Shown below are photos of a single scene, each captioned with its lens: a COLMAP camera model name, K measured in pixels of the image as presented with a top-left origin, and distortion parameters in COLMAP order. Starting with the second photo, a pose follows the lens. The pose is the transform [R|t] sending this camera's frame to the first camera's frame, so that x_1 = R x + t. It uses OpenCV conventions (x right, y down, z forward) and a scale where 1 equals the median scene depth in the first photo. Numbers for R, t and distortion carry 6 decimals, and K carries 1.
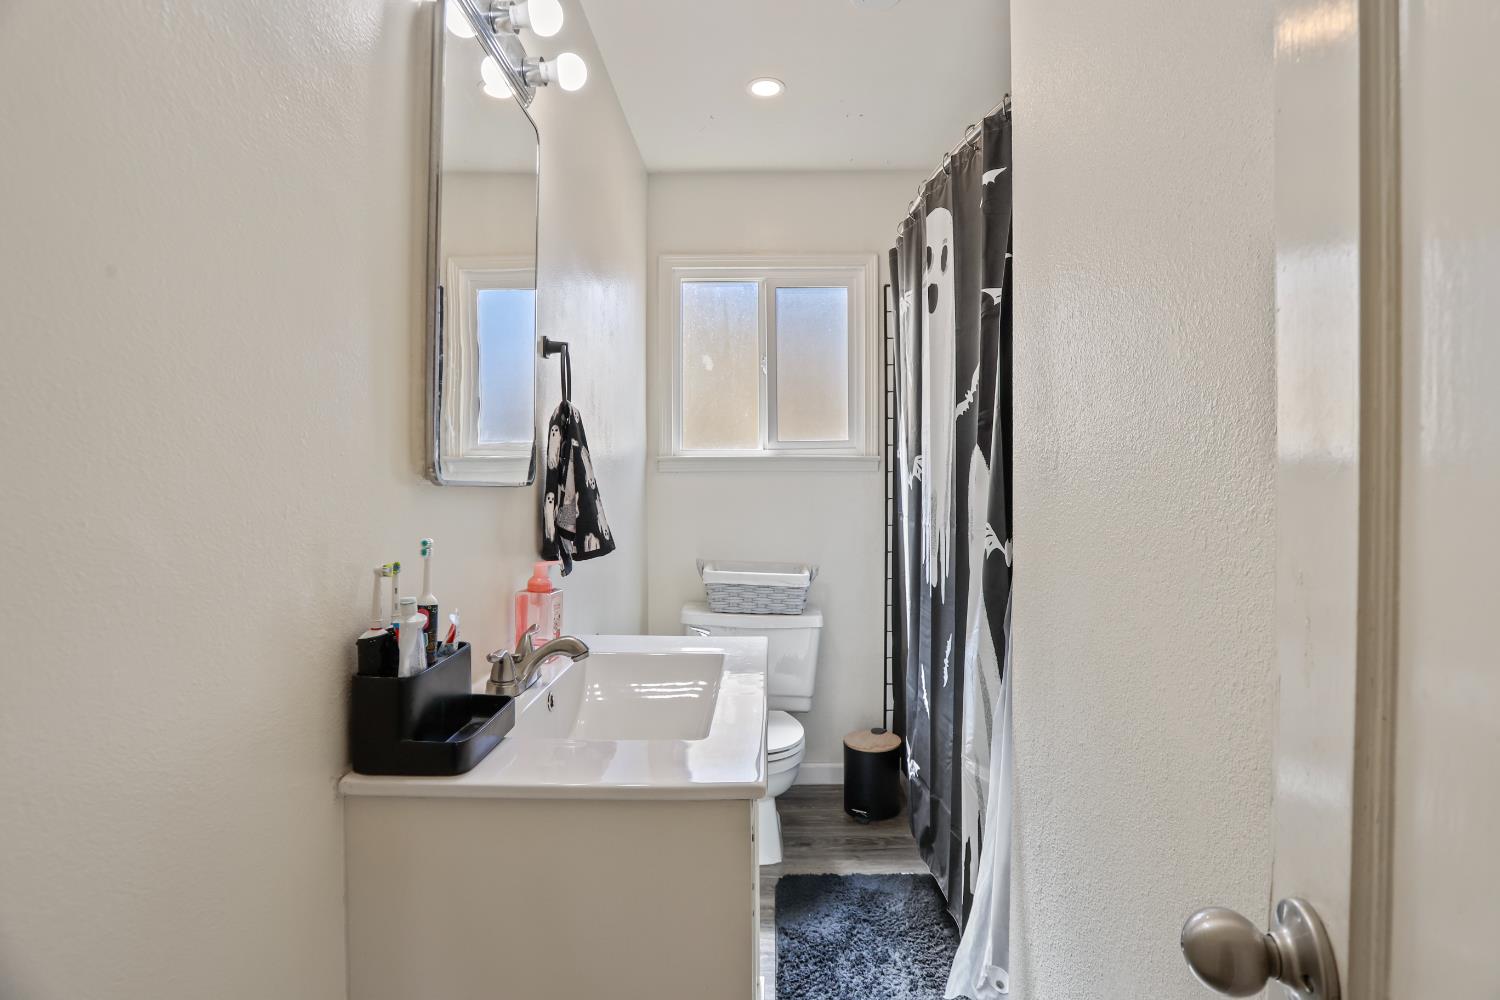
lens RADIAL K [[731.9, 0, 764.8], [0, 731.9, 478.8], [0, 0, 1]] dist [-0.061223, 0.026882]
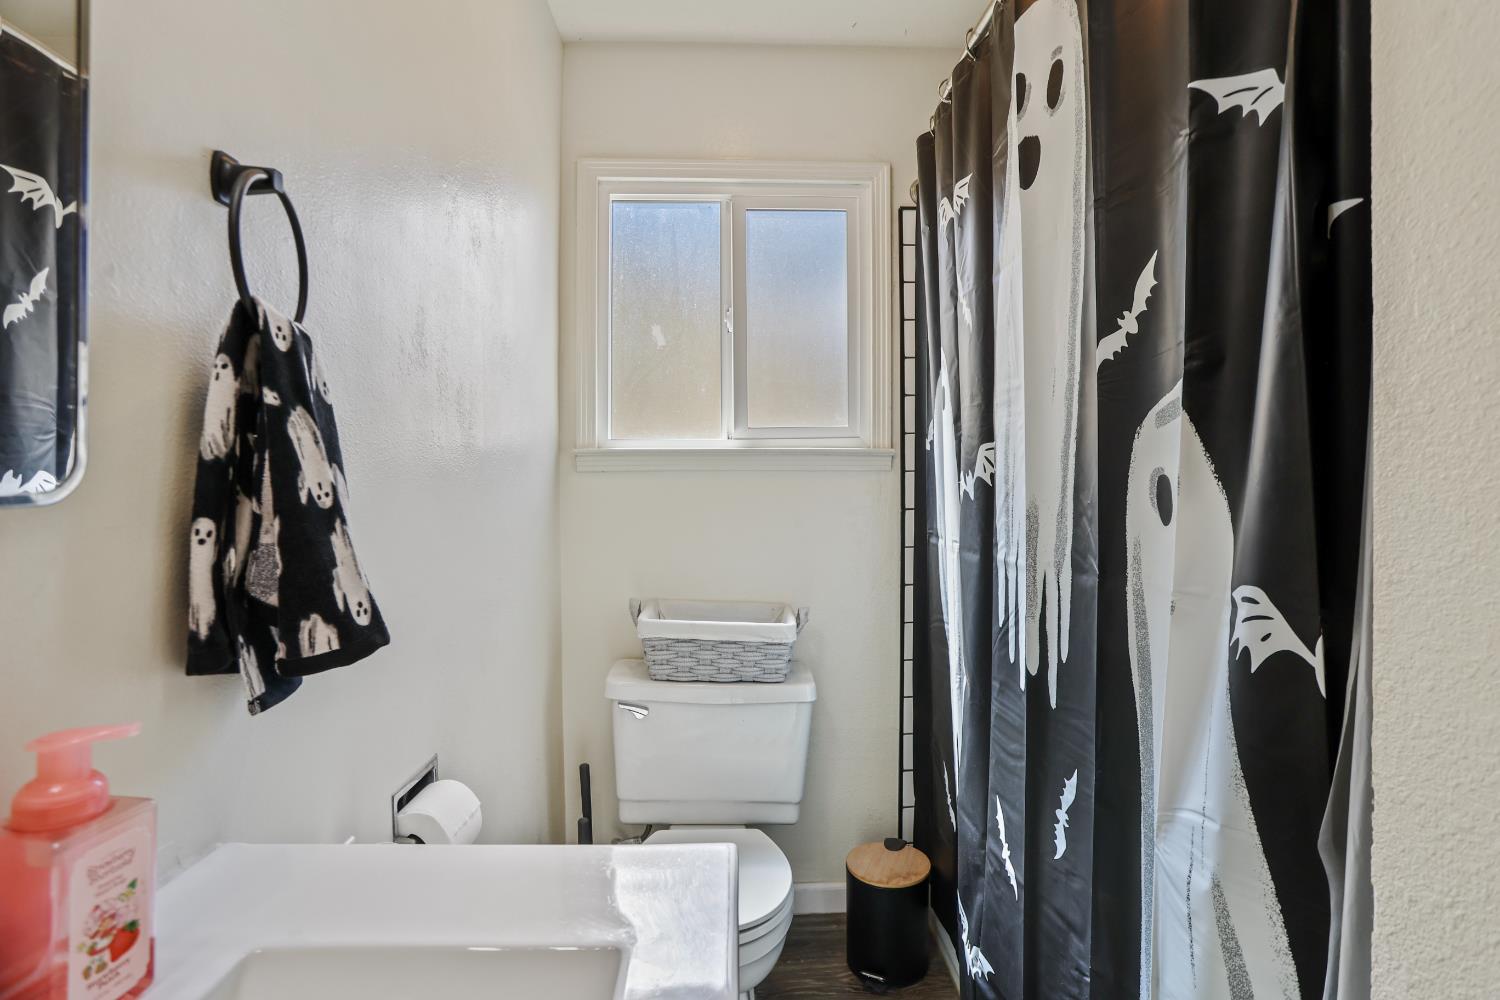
lens RADIAL K [[723.6, 0, 771.6], [0, 723.6, 494.0], [0, 0, 1]] dist [-0.069790, 0.031339]
pose [[0.998373, -0.001281, 0.057006, 0.000355], [0.000191, 0.999817, 0.019115, -0.001113], [-0.057020, -0.019073, 0.998191, 0.355491]]
